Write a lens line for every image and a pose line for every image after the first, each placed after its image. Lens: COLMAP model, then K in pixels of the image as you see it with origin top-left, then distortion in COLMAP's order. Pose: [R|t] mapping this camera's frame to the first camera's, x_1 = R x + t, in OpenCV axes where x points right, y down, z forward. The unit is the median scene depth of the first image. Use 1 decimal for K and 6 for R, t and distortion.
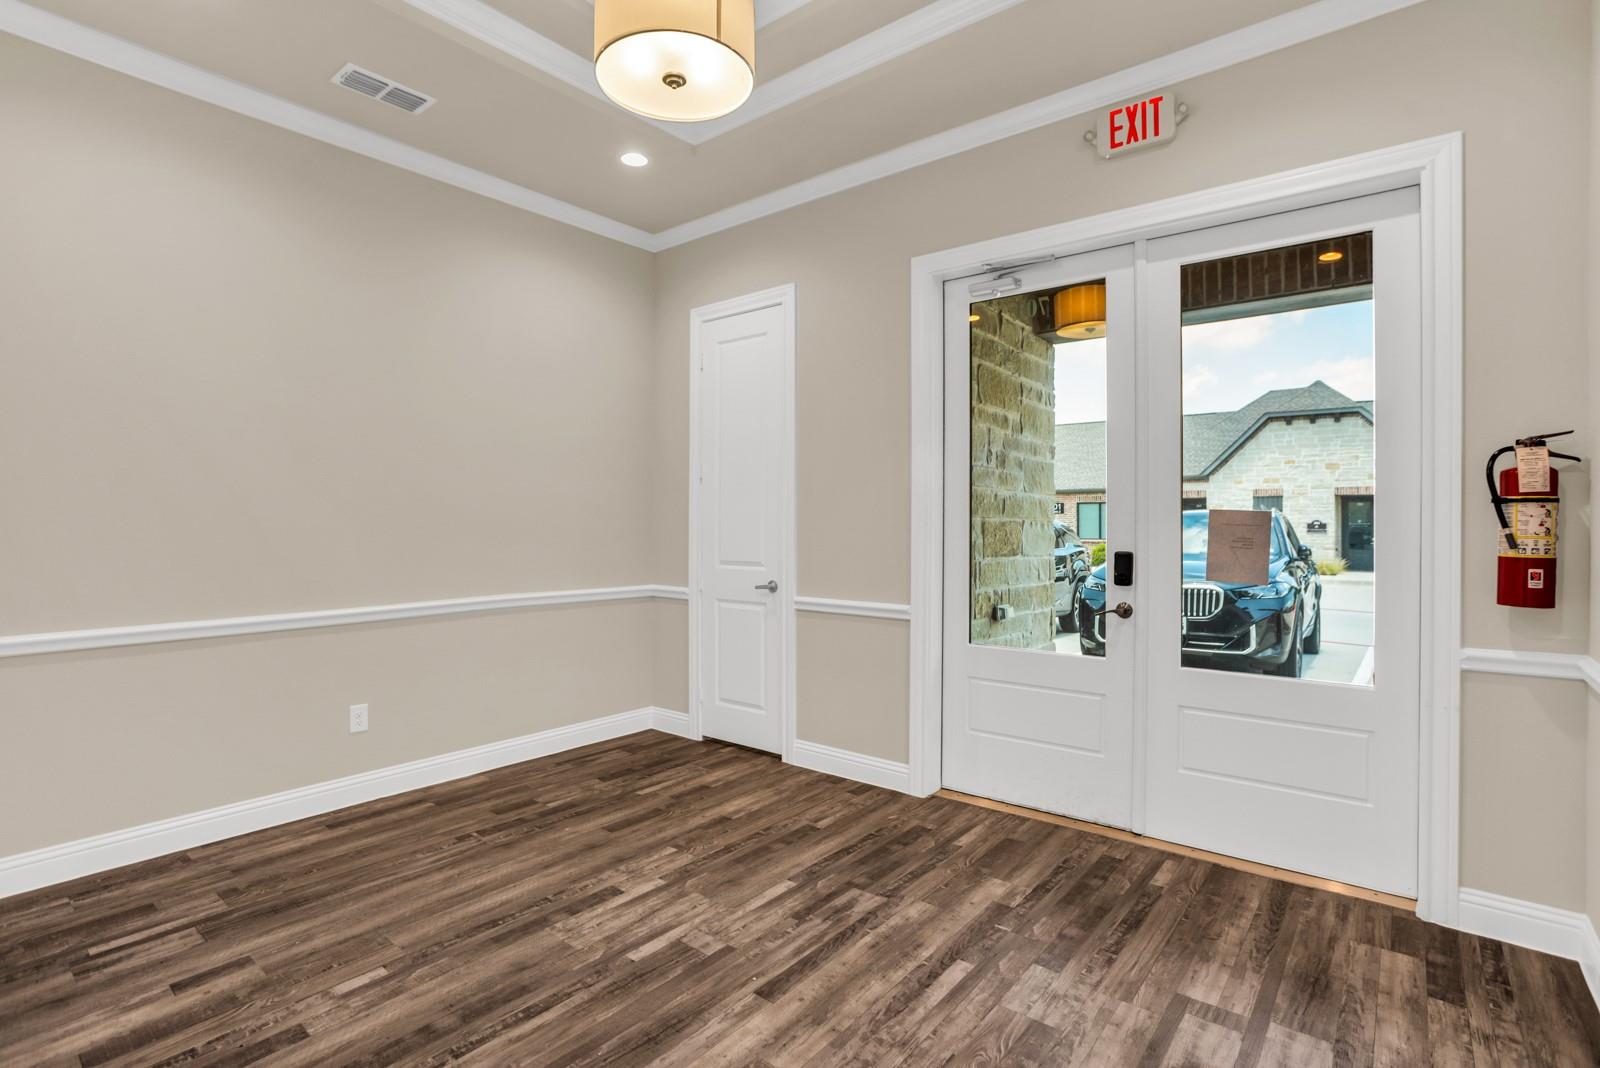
lens RADIAL K [[762.8, 0, 807.4], [0, 762.8, 523.2], [0, 0, 1]] dist [-0.057737, 0.023532]
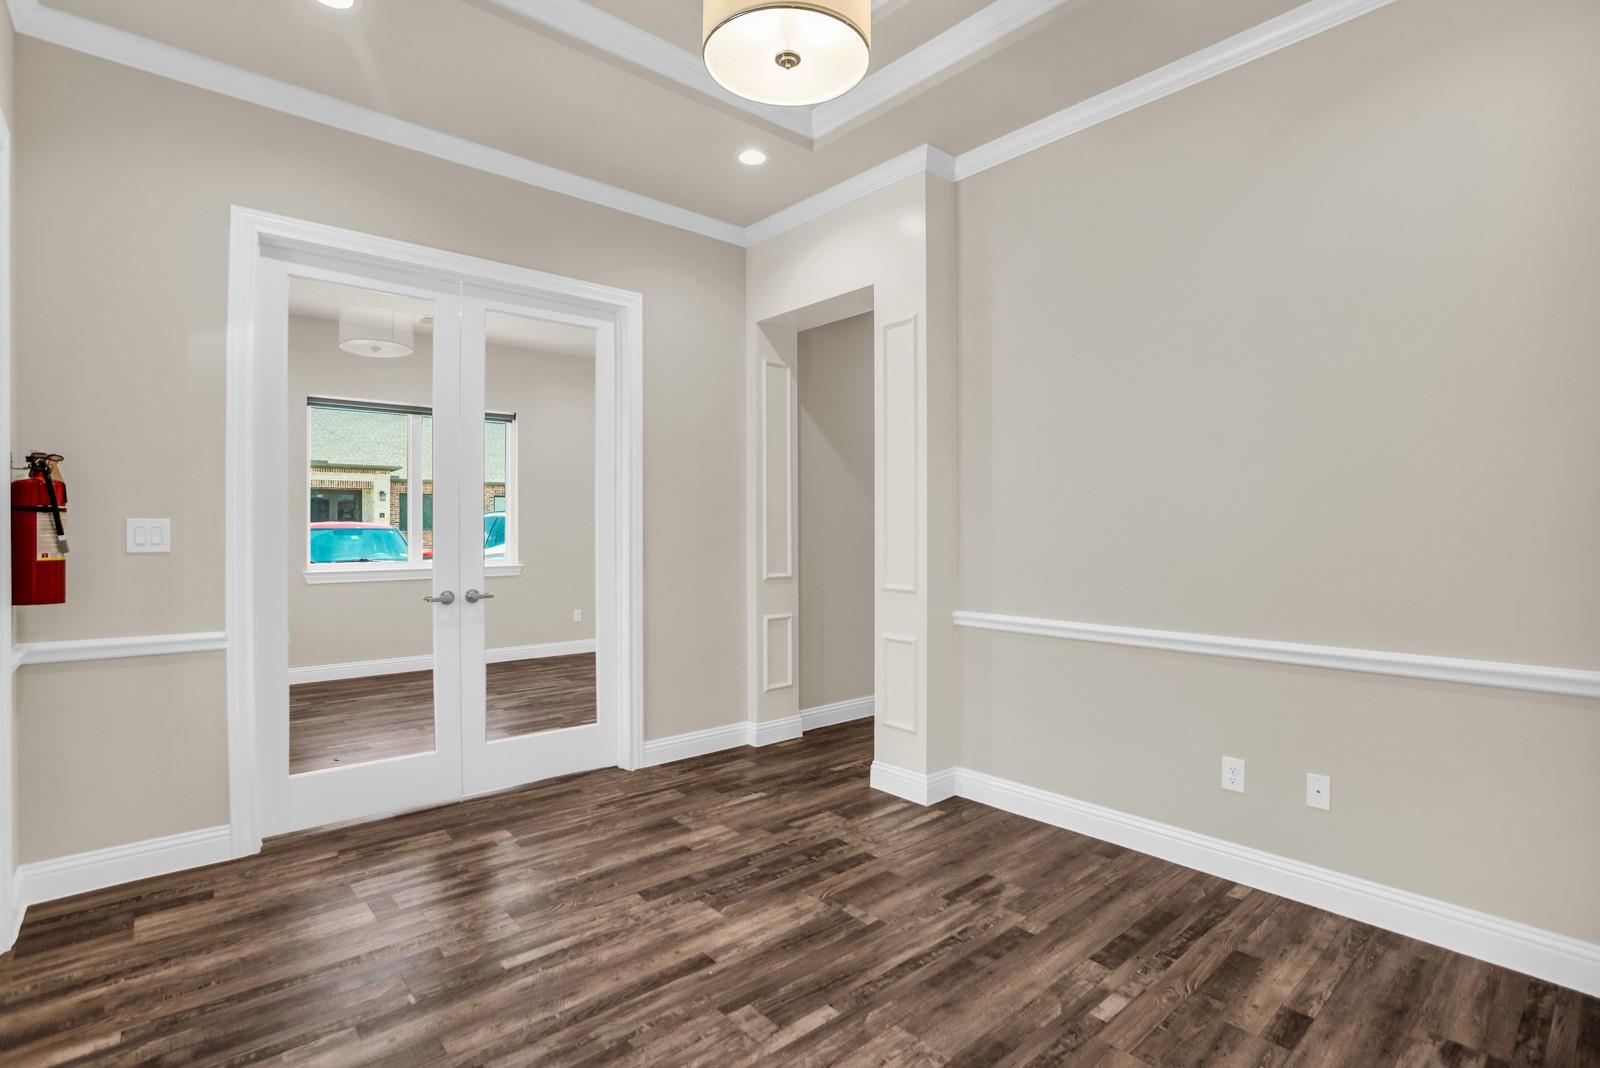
lens RADIAL K [[763.2, 0, 800.0], [0, 763.2, 534.0], [0, 0, 1]] dist [-0.064439, 0.024696]
pose [[-0.984276, -0.001947, 0.176628, -0.300564], [-0.000662, 0.999973, 0.007334, -0.002158], [-0.176637, 0.007102, -0.984250, 1.604928]]
